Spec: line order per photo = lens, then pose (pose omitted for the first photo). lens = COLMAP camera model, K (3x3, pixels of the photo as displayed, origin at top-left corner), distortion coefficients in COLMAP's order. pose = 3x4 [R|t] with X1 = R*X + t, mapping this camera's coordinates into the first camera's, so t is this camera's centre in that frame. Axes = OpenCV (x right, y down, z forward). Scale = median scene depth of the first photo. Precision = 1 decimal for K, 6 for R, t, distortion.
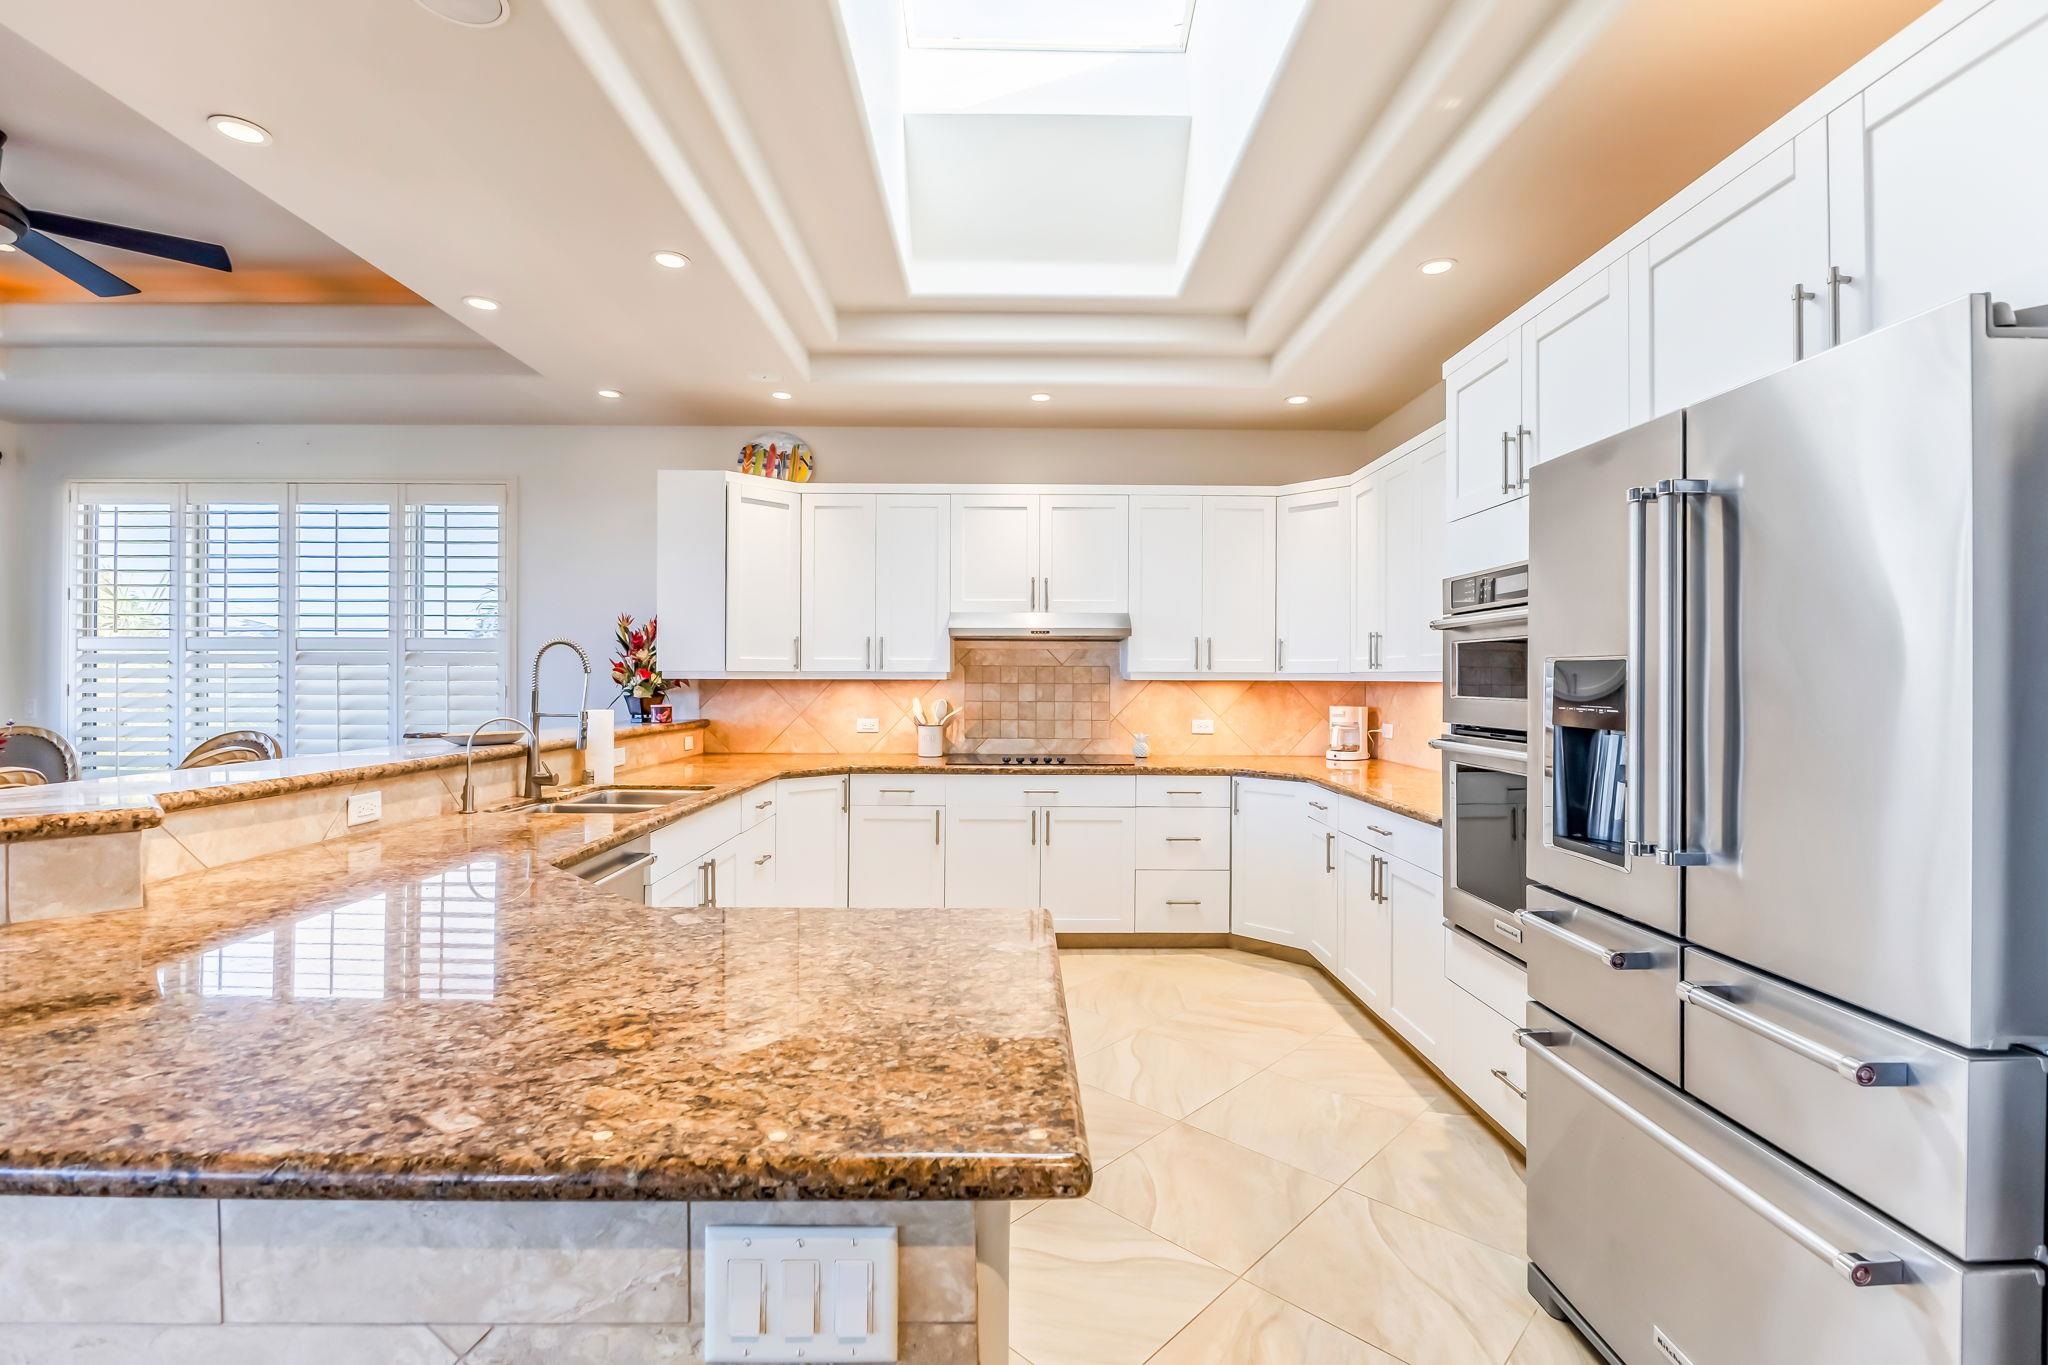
lens RADIAL K [[917.6, 0, 1023.5], [0, 917.6, 674.9], [0, 0, 1]] dist [-0.009652, 0.001097]
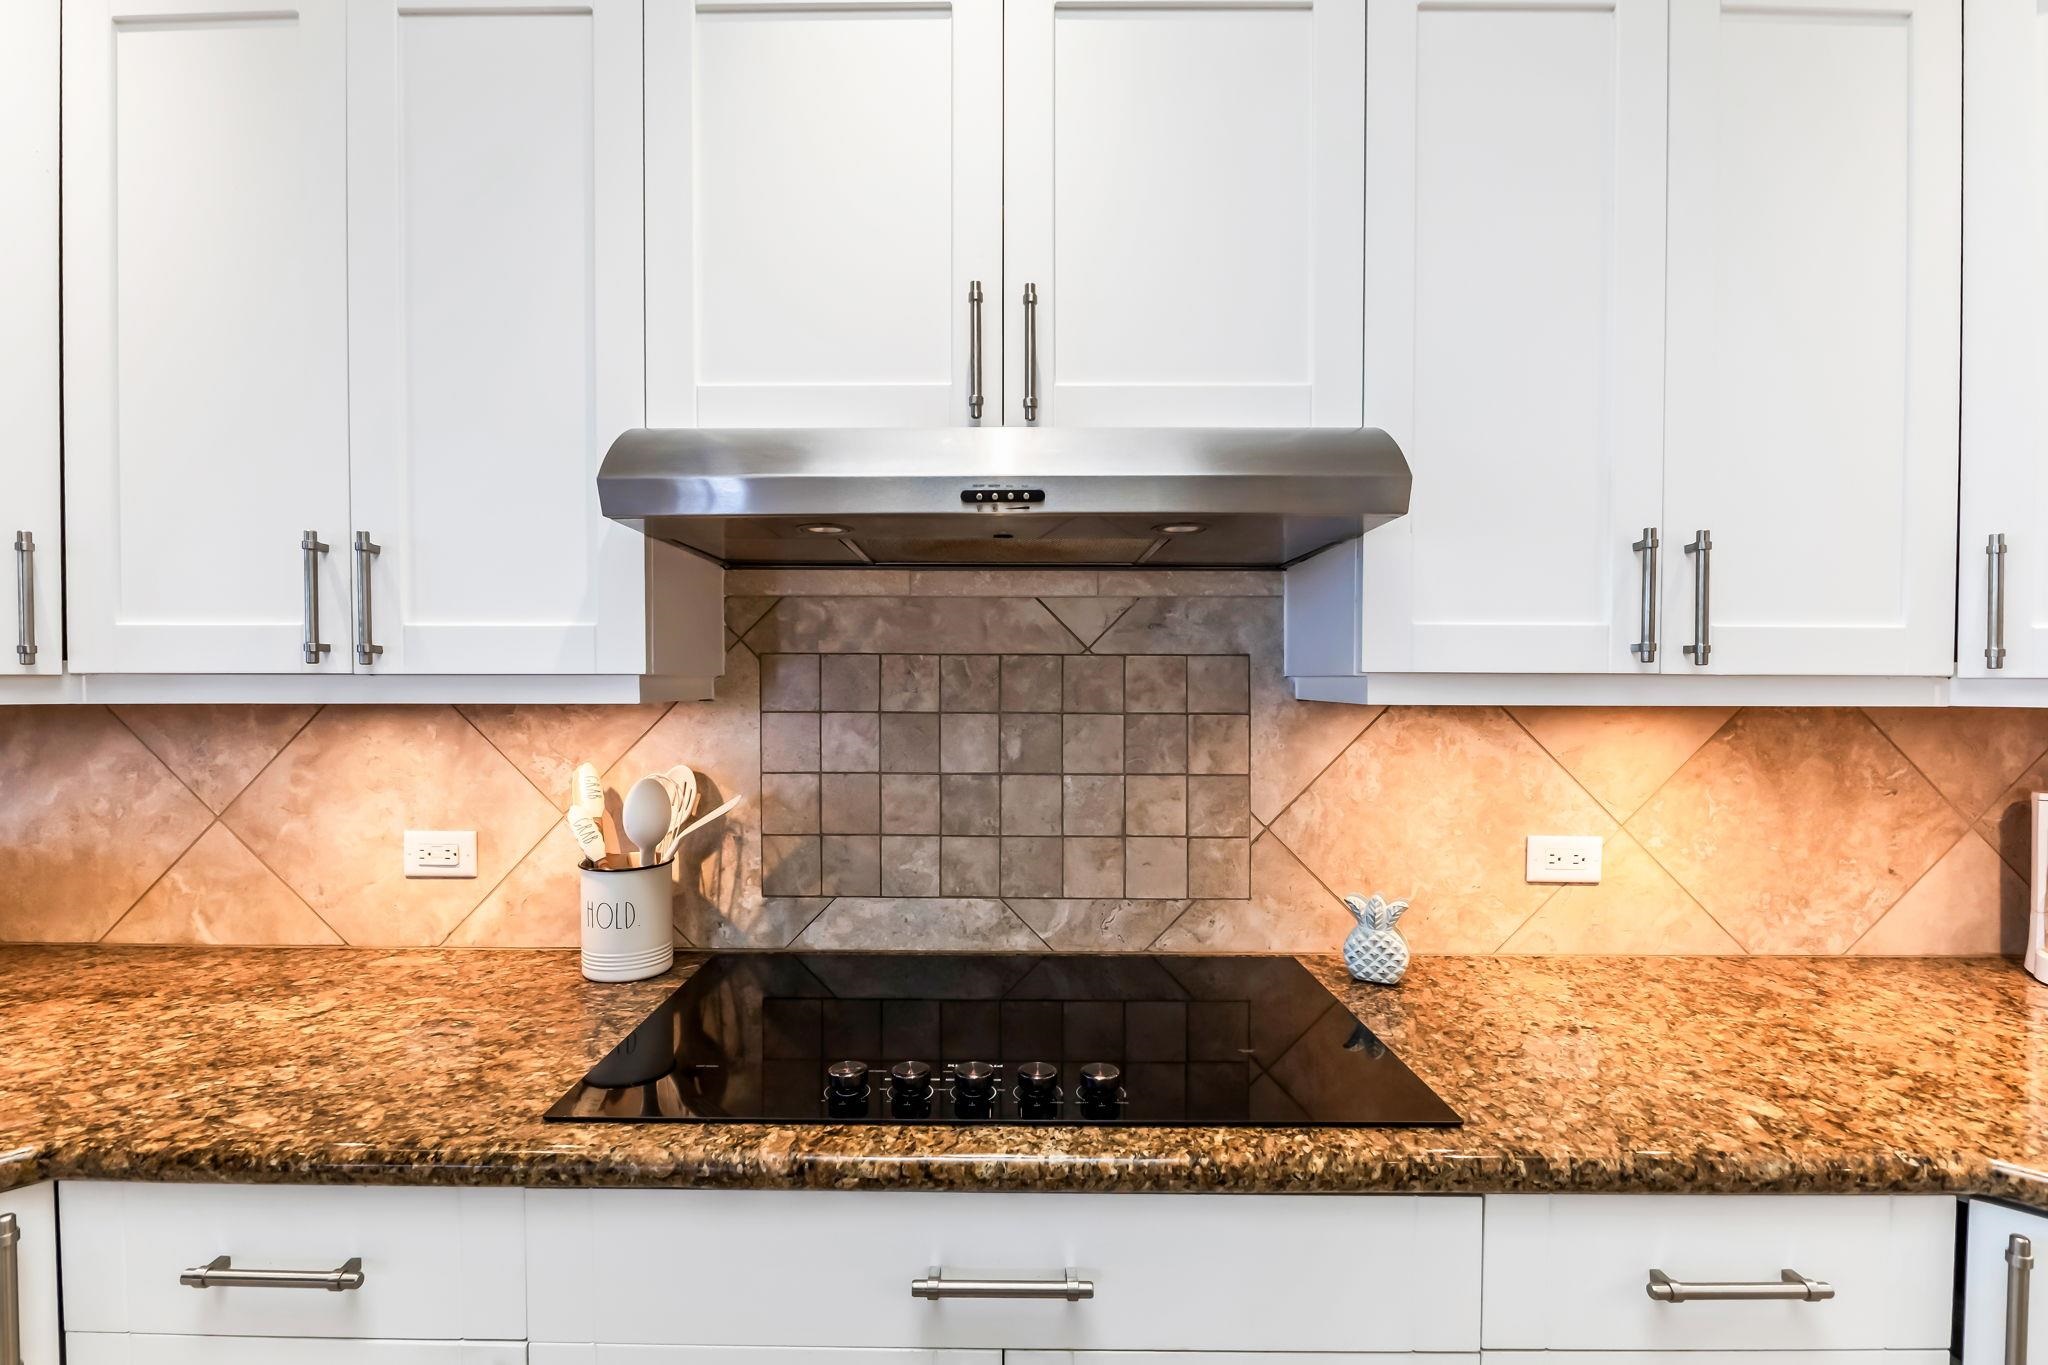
lens RADIAL K [[917.6, 0, 1027.2], [0, 917.6, 693.4], [0, 0, 1]] dist [-0.009652, 0.001097]
pose [[0.999967, -0.001196, -0.007984, 0.024859], [0.001153, 0.999985, -0.005438, 0.004618], [0.007990, 0.005429, 0.999953, 0.704027]]
